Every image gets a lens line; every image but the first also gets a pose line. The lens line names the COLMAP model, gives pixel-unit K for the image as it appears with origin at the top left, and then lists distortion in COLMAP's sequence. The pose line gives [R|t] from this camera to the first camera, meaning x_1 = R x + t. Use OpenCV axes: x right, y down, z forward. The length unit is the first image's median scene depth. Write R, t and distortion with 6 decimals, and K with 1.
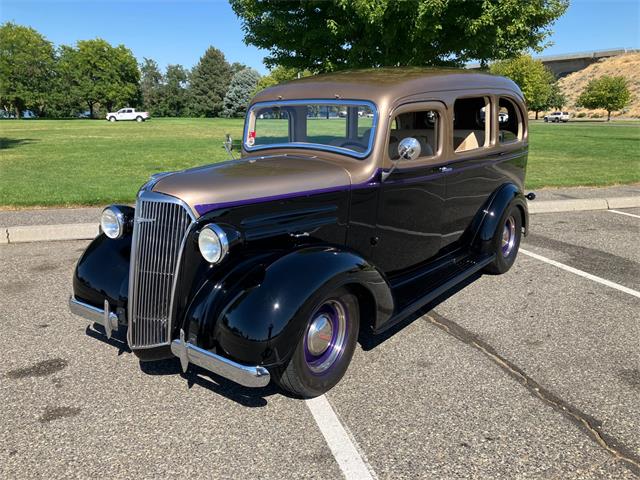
lens RADIAL K [[522.1, 0, 319.5], [0, 522.1, 234.3], [0, 0, 1]] dist [0.003131, -0.000084]
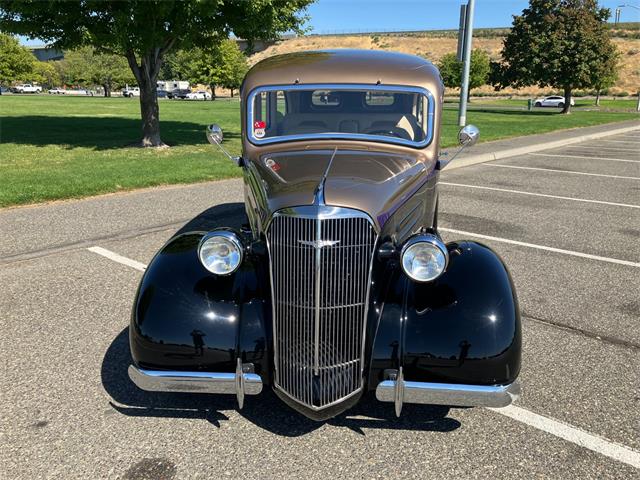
lens RADIAL K [[528.6, 0, 326.8], [0, 528.6, 226.5], [0, 0, 1]] dist [0.003165, 0.001669]
pose [[0.843273, -0.127232, 0.522210, -0.503089], [0.114531, 0.991800, 0.056698, -0.064758], [-0.525141, 0.011998, 0.850930, 0.224181]]
